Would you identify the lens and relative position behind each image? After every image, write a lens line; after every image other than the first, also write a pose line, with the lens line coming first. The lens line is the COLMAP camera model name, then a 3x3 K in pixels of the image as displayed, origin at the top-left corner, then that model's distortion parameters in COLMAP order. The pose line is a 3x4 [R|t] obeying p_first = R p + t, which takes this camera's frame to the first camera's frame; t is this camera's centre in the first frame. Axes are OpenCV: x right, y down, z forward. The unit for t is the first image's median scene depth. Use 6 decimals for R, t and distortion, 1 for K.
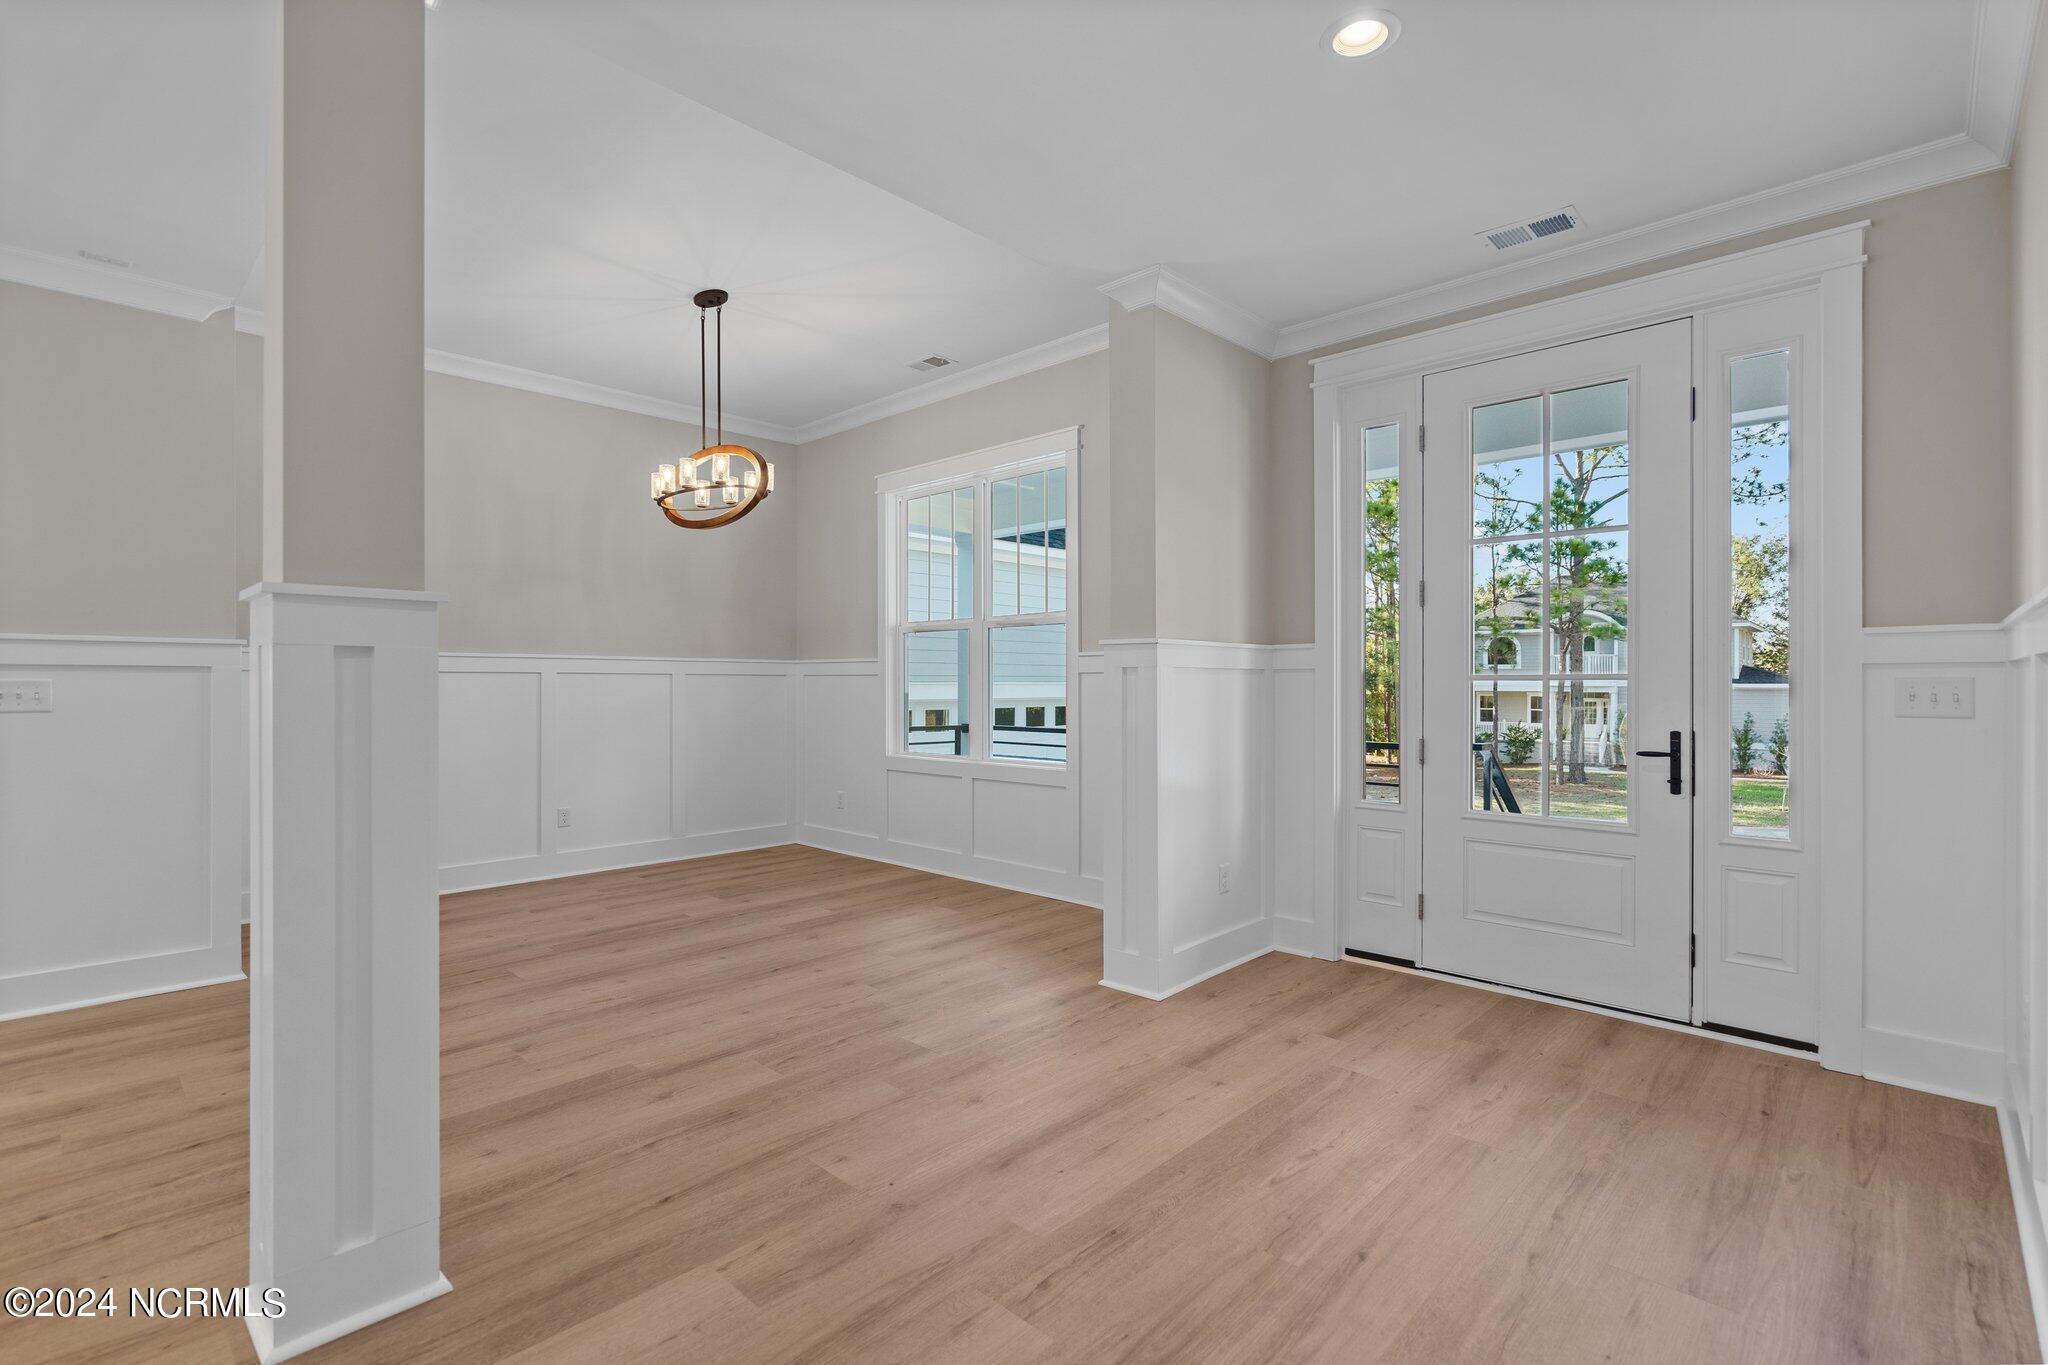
lens RADIAL K [[945.5, 0, 1026.1], [0, 945.5, 685.7], [0, 0, 1]] dist [-0.002539, -0.000364]
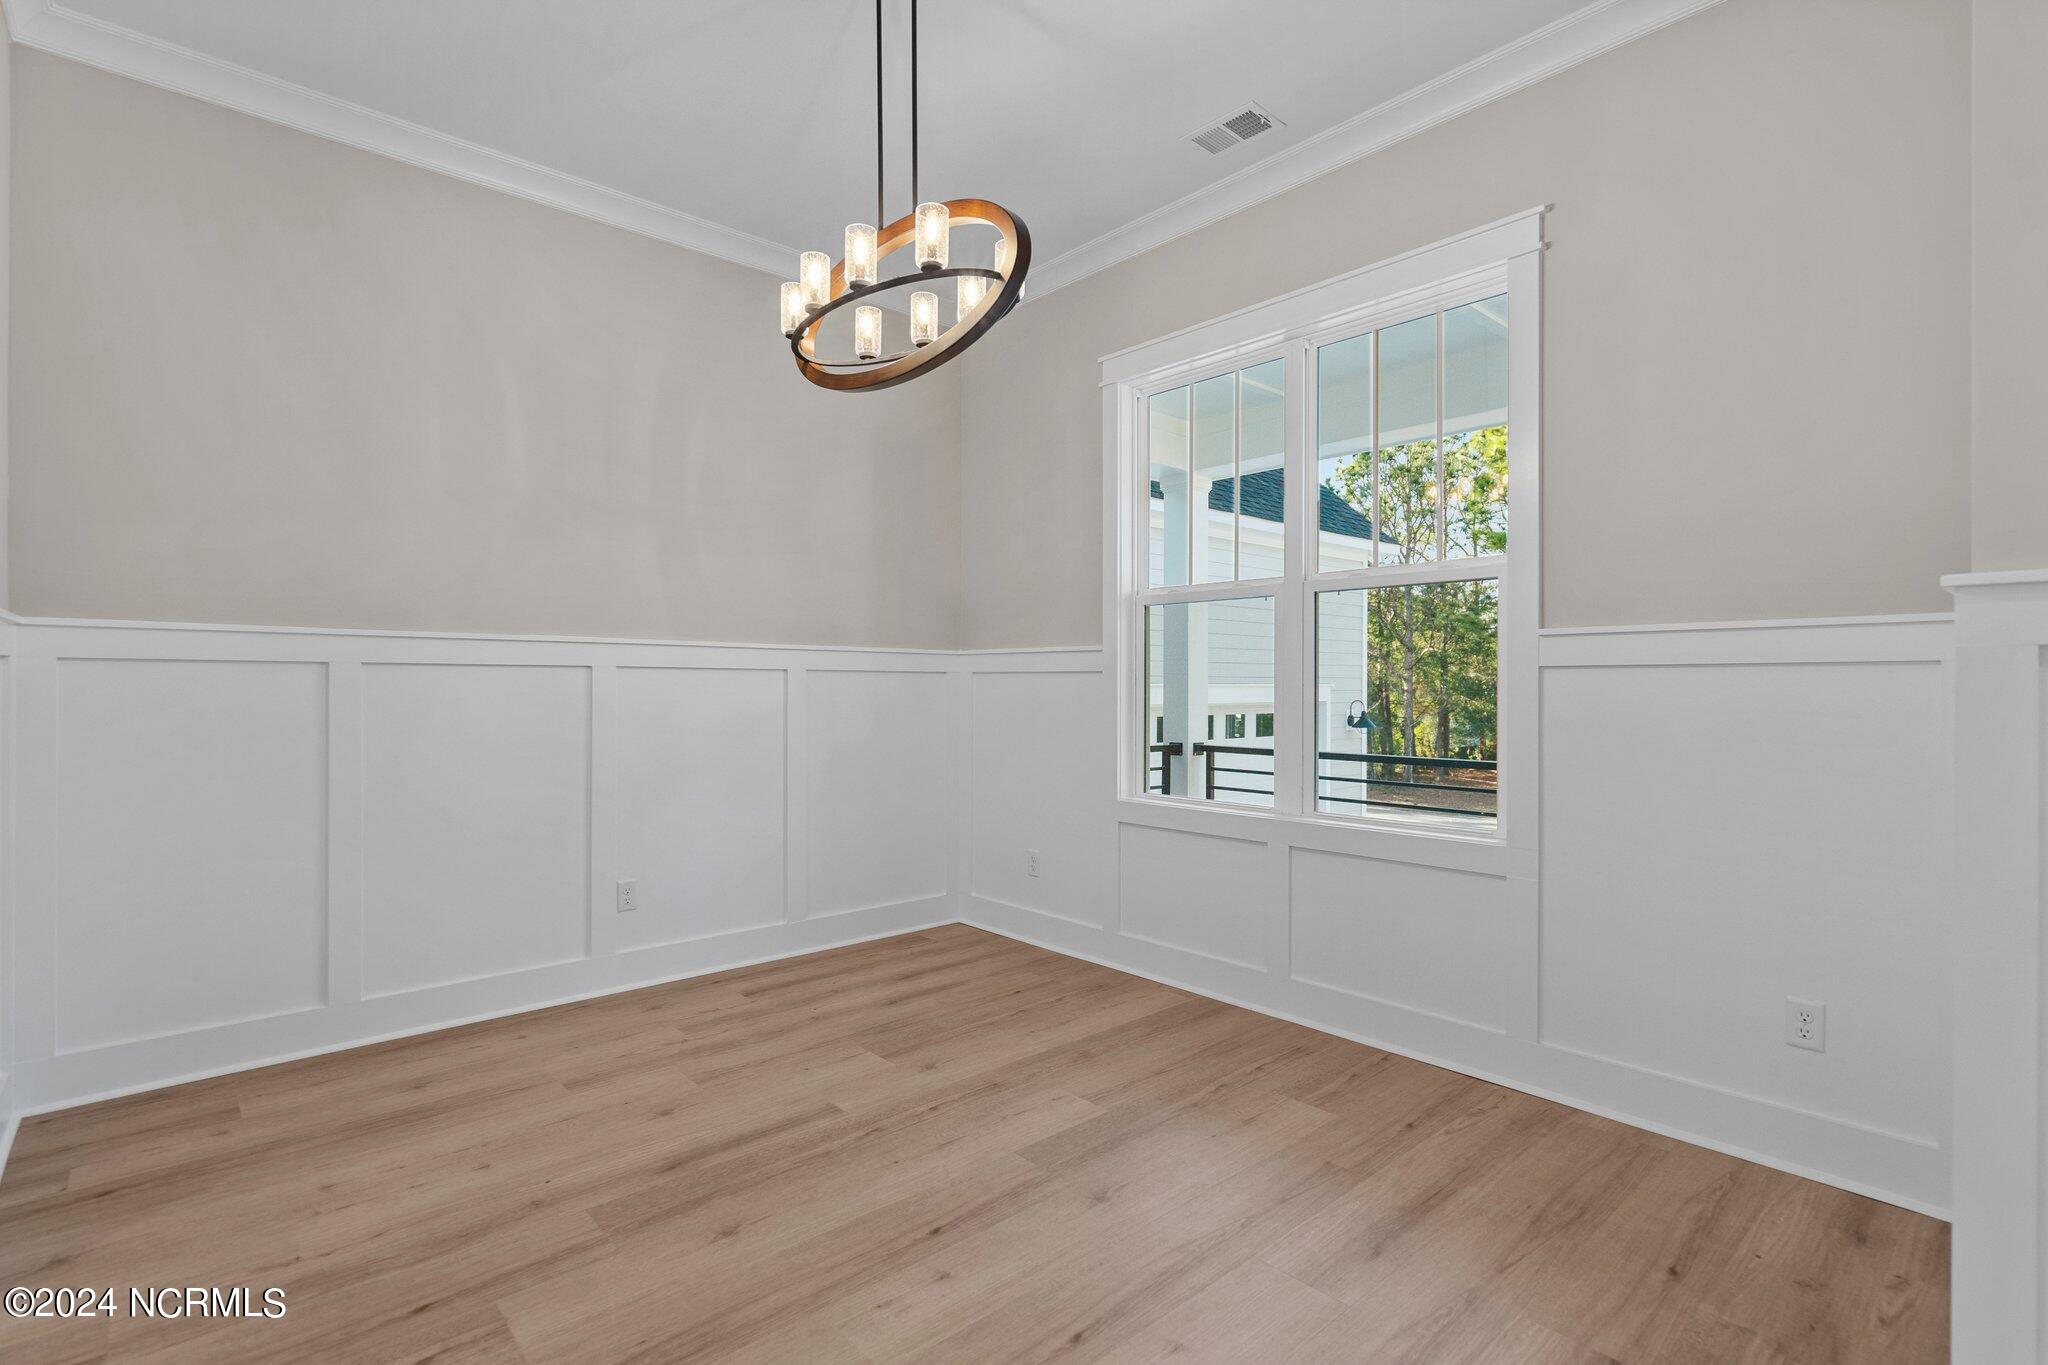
lens RADIAL K [[978.9, 0, 1010.3], [0, 978.9, 692.3], [0, 0, 1]] dist [0.000235, -0.000006]
pose [[0.995881, 0.001408, -0.090663, -0.175461], [-0.000914, 0.999985, 0.005492, -0.001688], [0.090669, -0.005386, 0.995867, 0.375146]]
